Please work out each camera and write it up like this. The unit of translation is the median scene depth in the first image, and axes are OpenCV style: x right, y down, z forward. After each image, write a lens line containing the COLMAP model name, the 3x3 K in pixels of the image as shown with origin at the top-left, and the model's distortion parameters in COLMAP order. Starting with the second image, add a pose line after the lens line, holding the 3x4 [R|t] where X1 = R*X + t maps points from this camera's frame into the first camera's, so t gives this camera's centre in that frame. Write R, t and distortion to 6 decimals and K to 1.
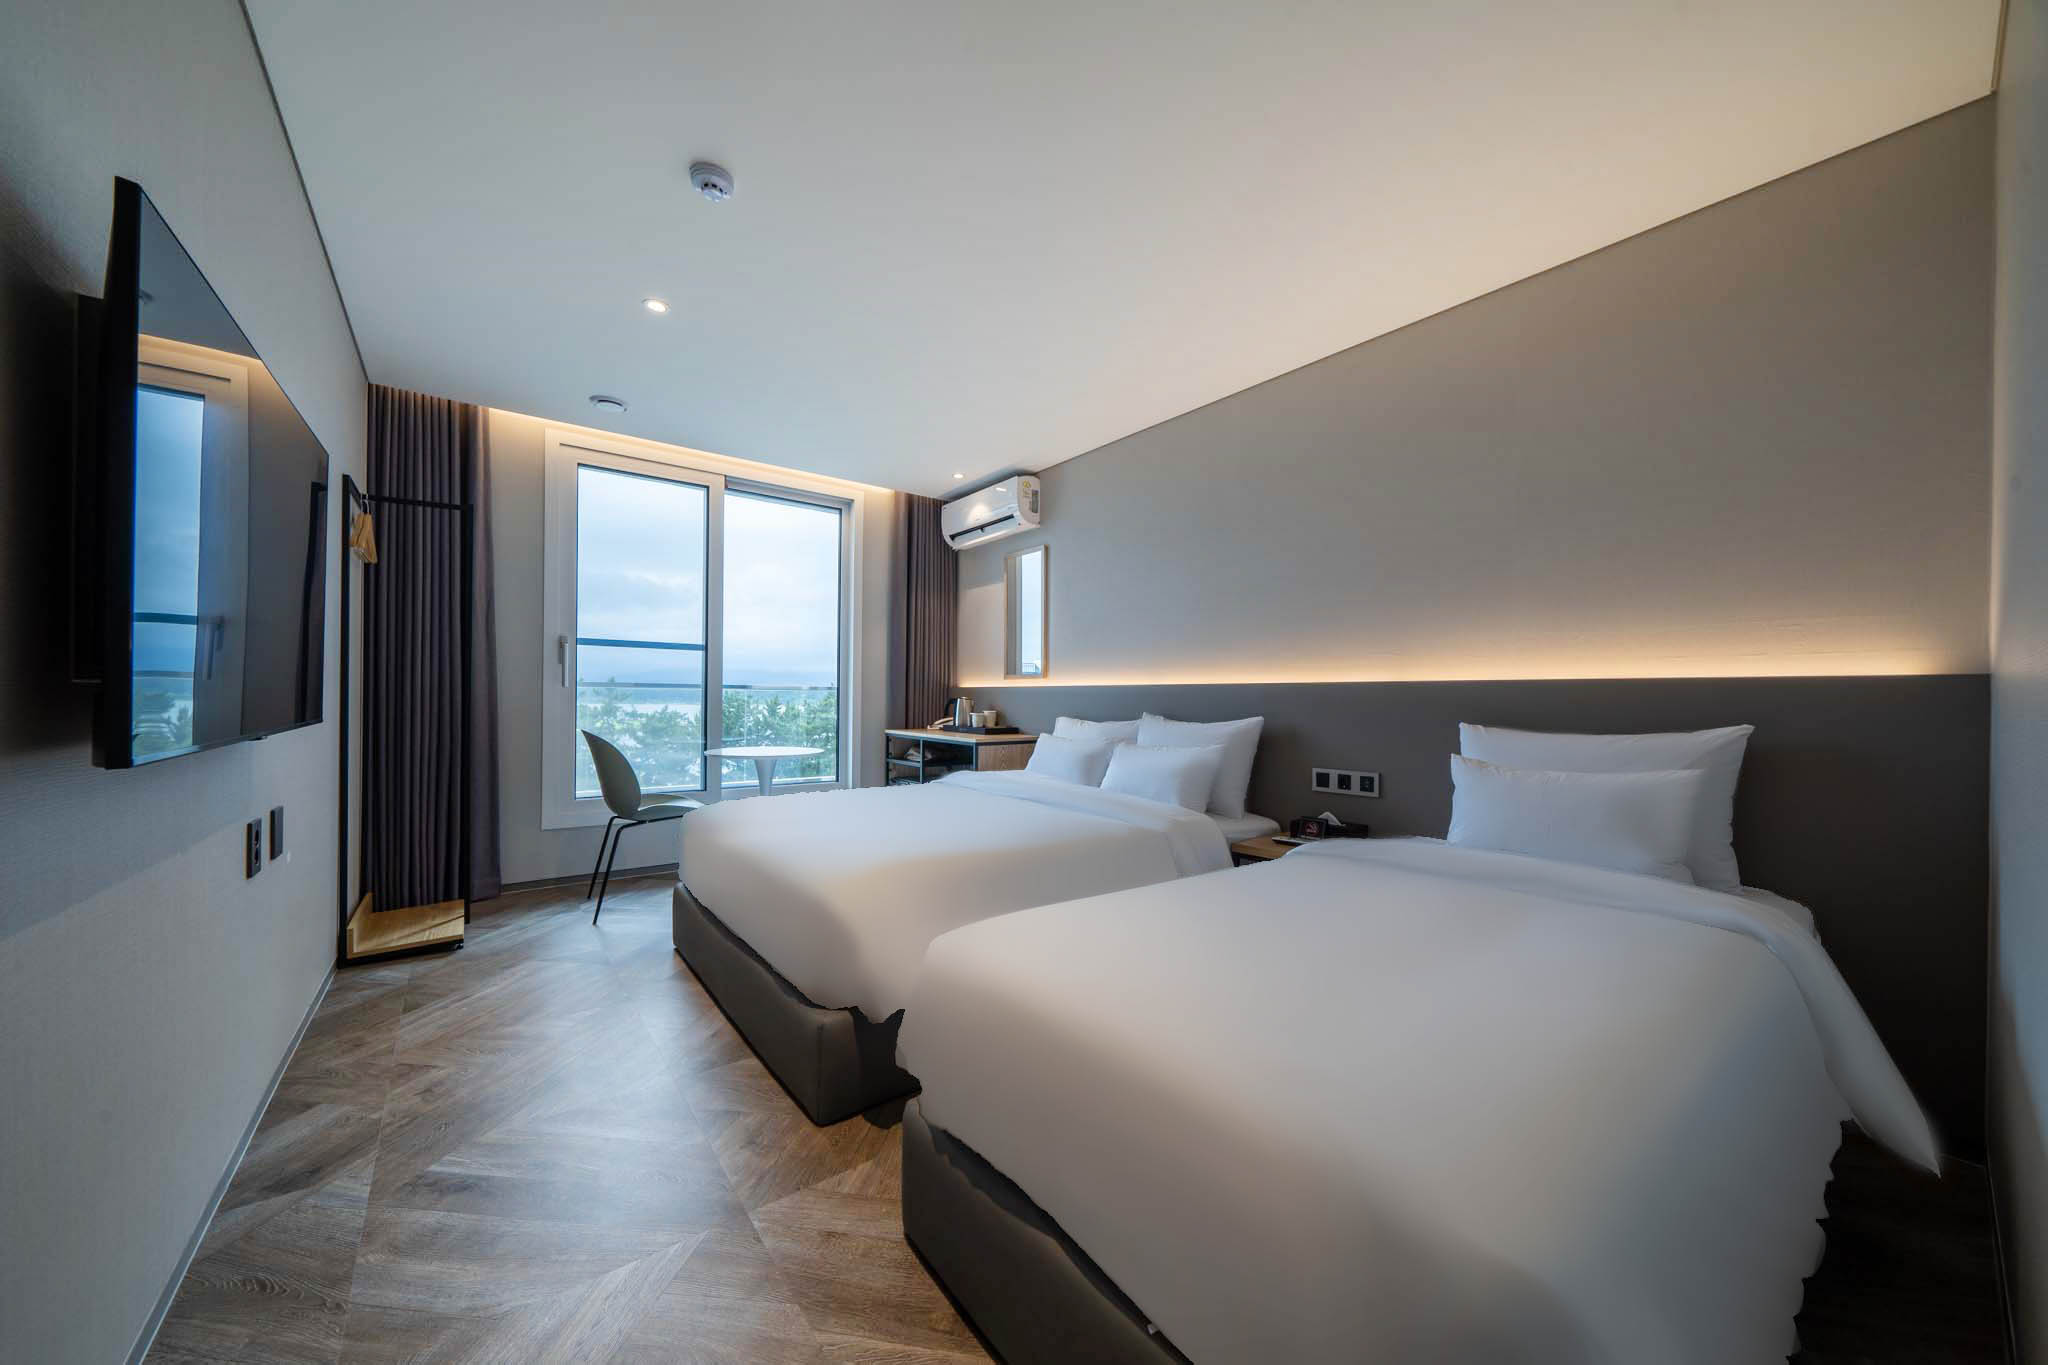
lens RADIAL K [[700.8, 0, 1026.4], [0, 700.8, 697.8], [0, 0, 1]] dist [-0.029257, -0.000506]
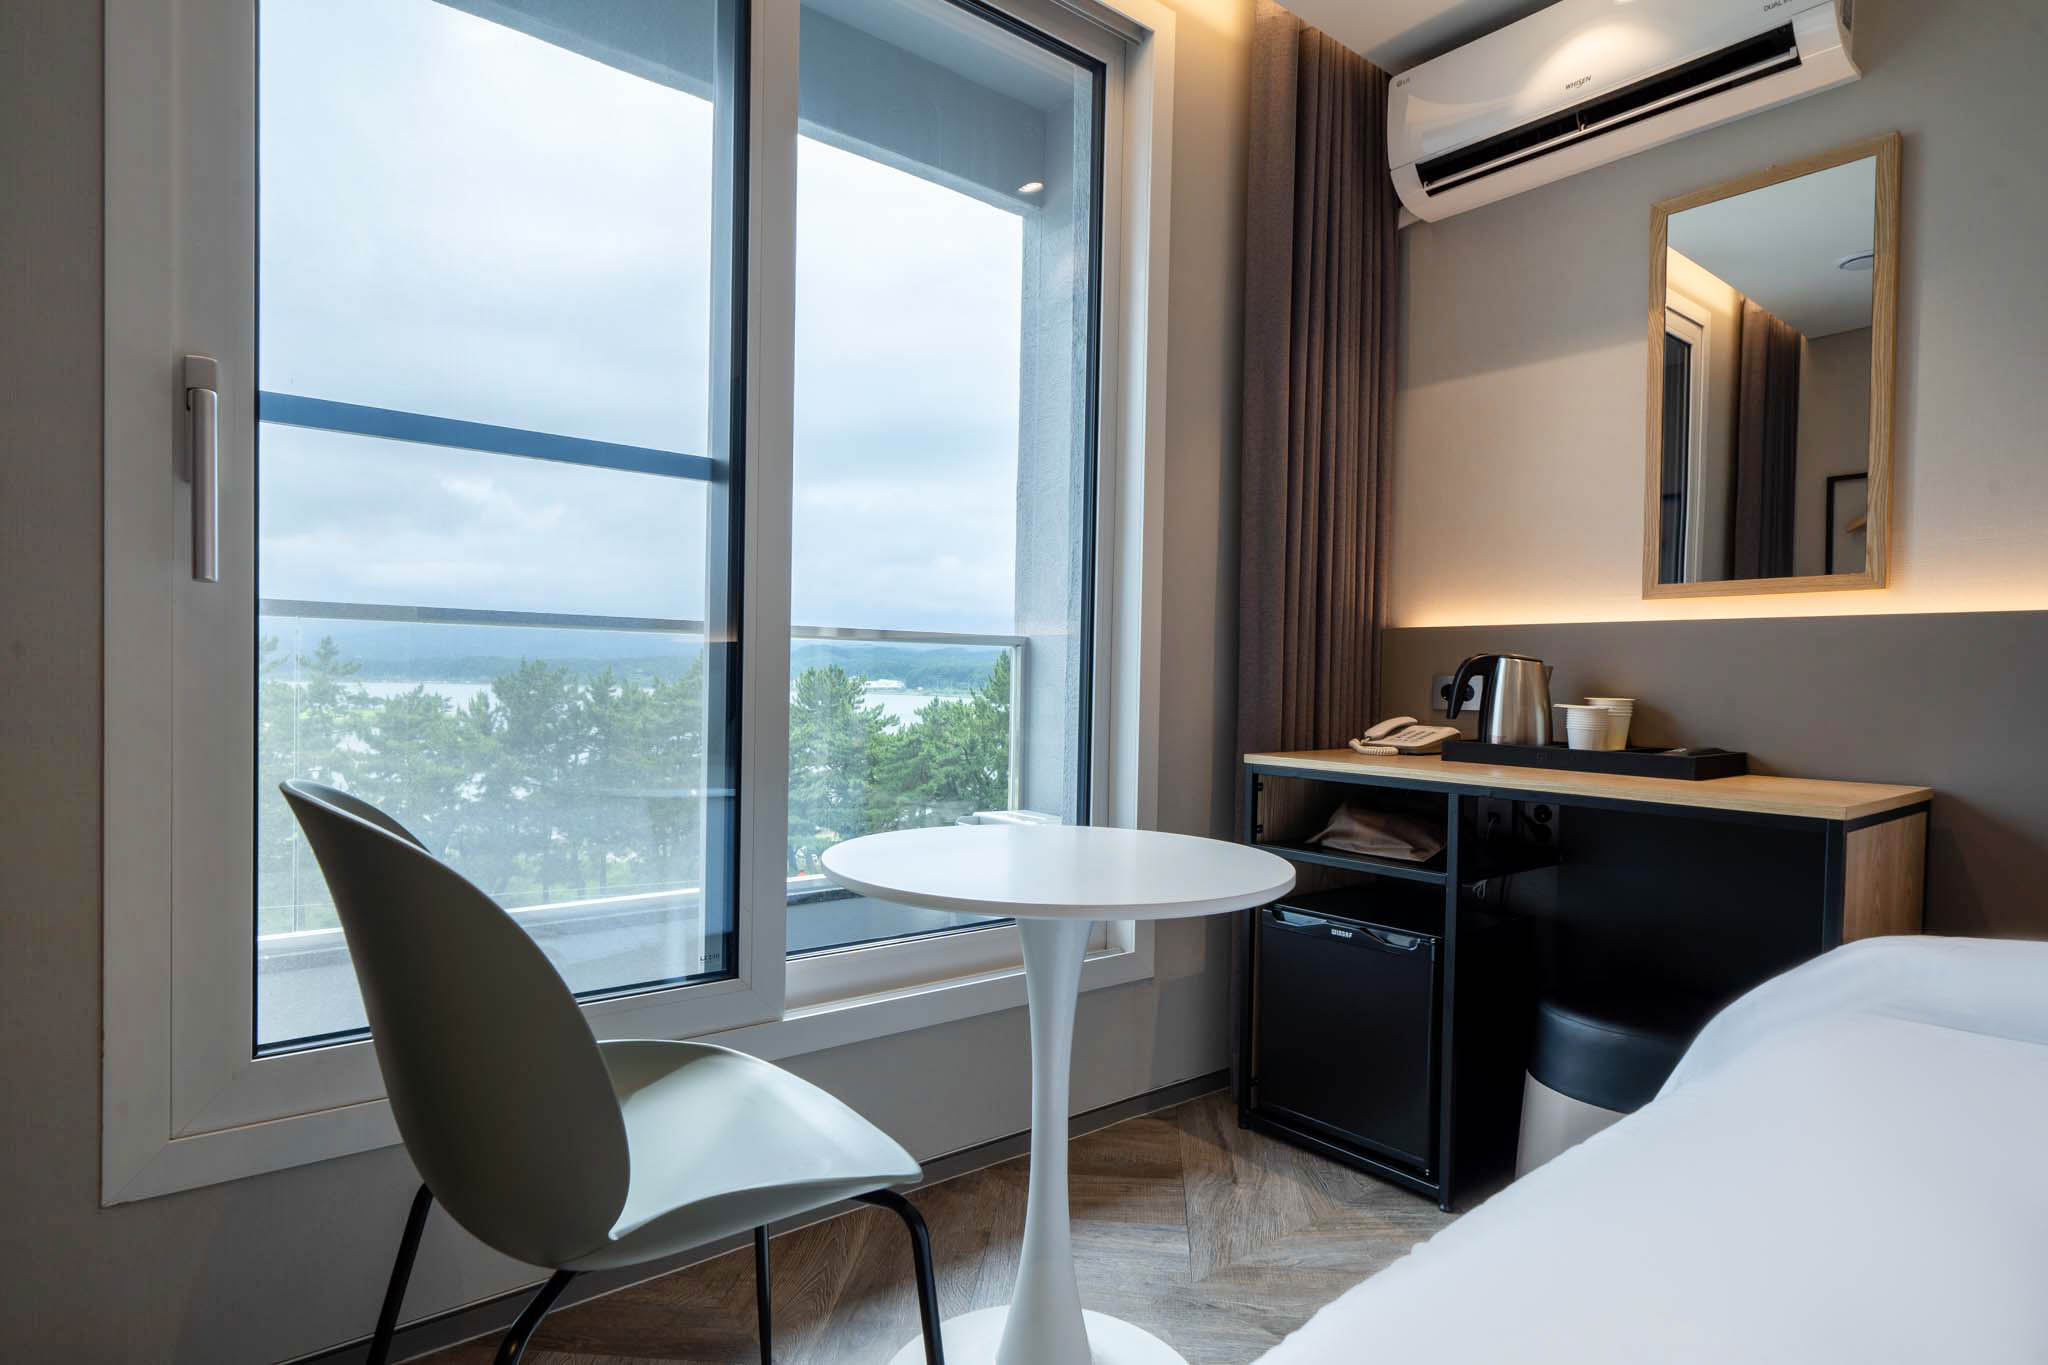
lens RADIAL K [[1118.1, 0, 1012.7], [0, 1118.1, 699.6], [0, 0, 1]] dist [0.003609, -0.000004]
pose [[0.999905, 0.007219, 0.011758, -0.314485], [-0.007454, 0.999769, 0.020135, 0.011160], [-0.011610, -0.020221, 0.999728, 0.486794]]
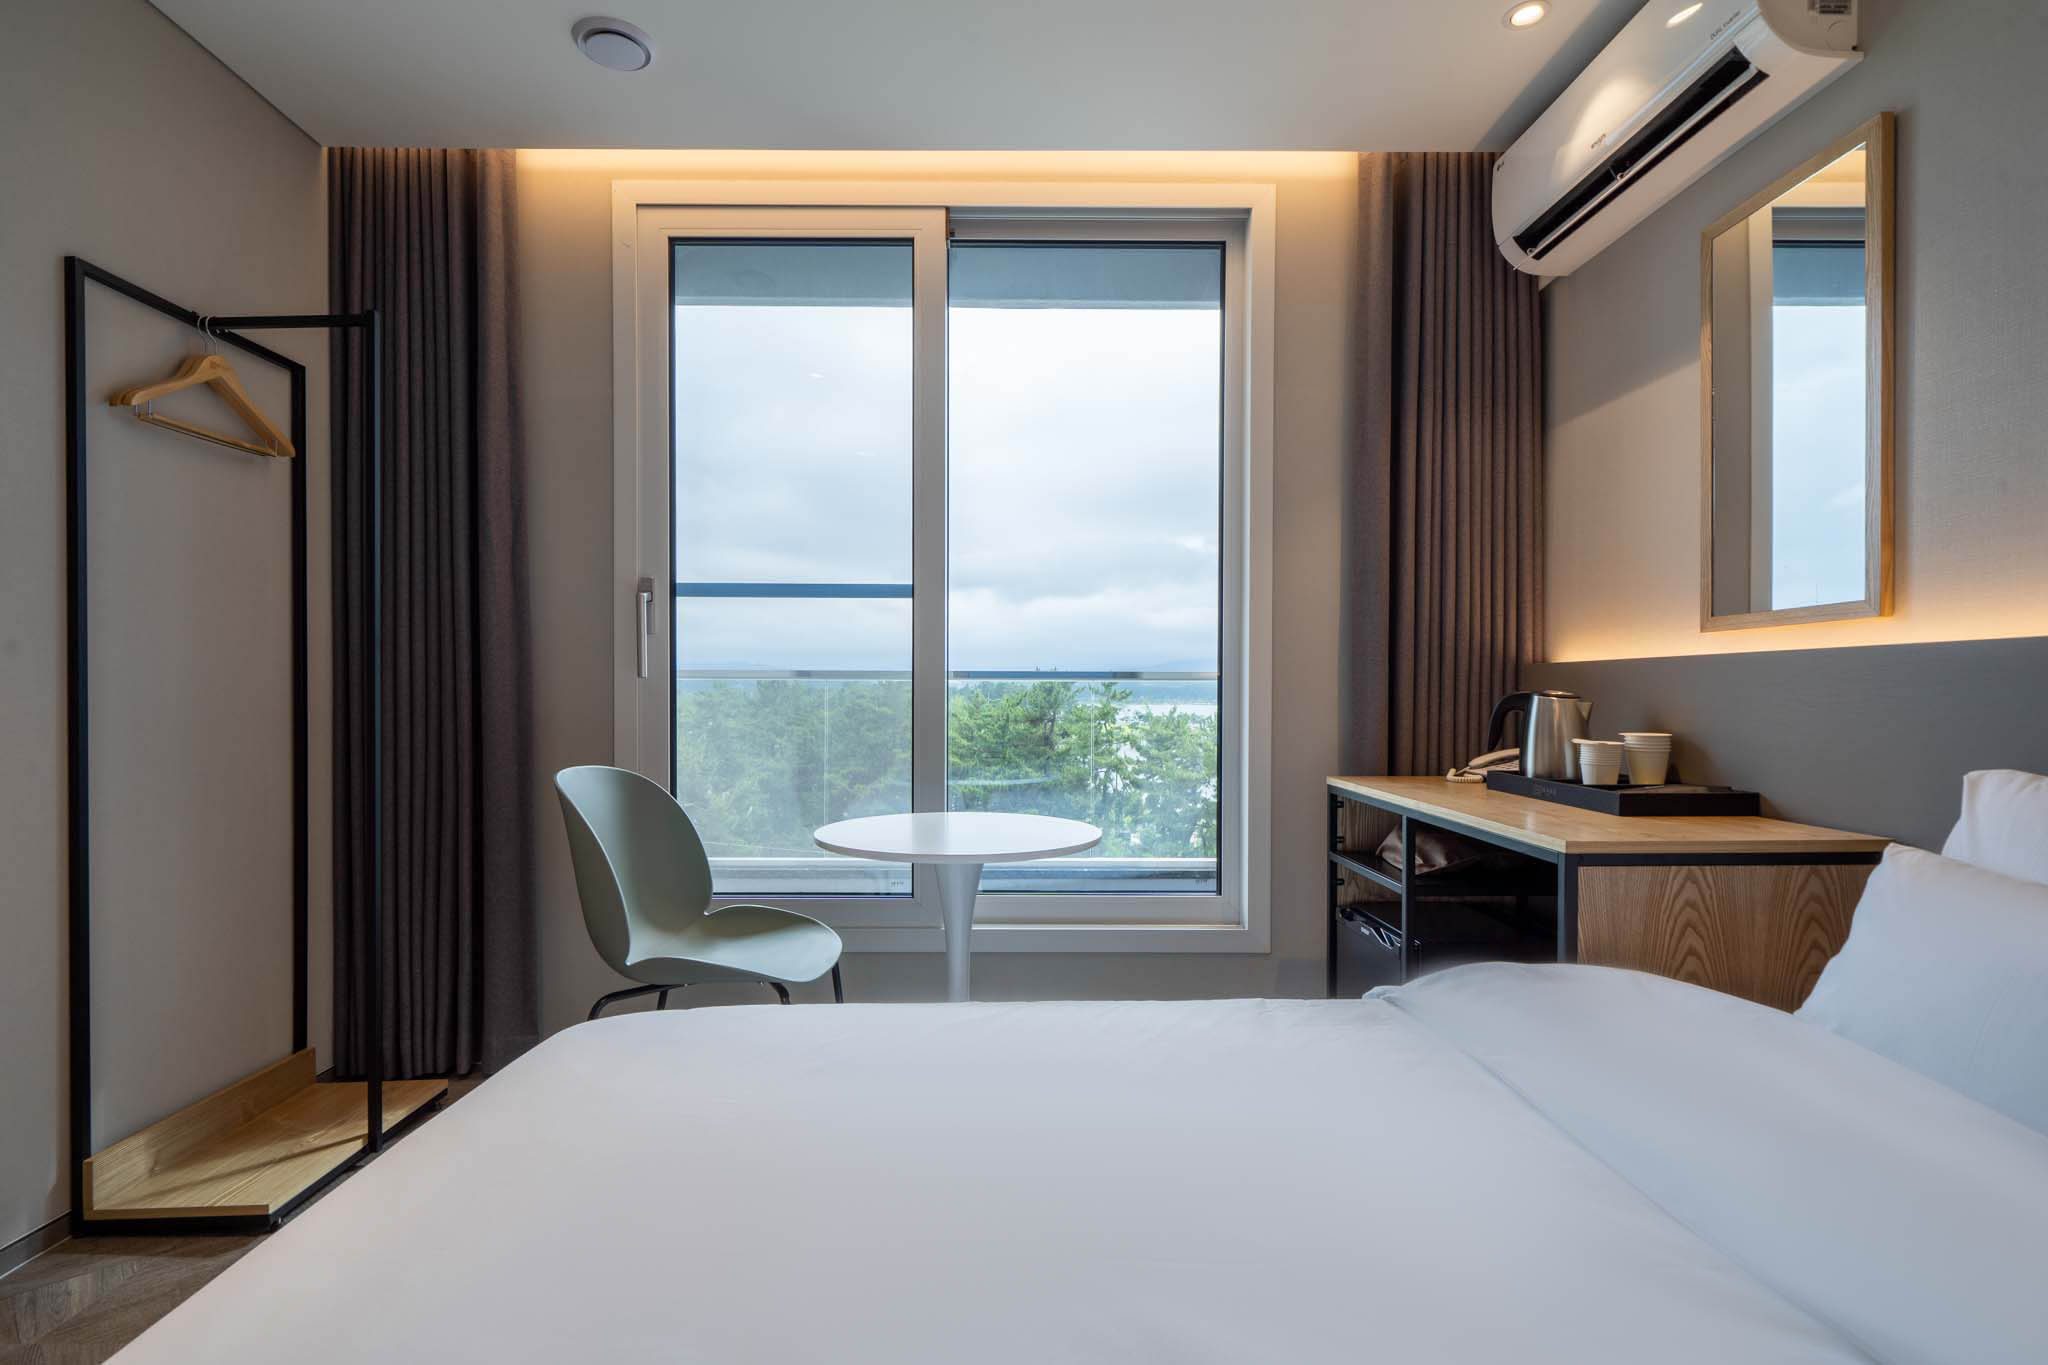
lens RADIAL K [[981.5, 0, 1004.9], [0, 981.5, 710.0], [0, 0, 1]] dist [-0.008292, 0.000879]
pose [[0.790063, 0.003709, -0.613015, -0.009966], [0.004849, 0.999913, 0.012300, 0.001441], [0.613007, -0.012690, 0.789976, 0.460254]]
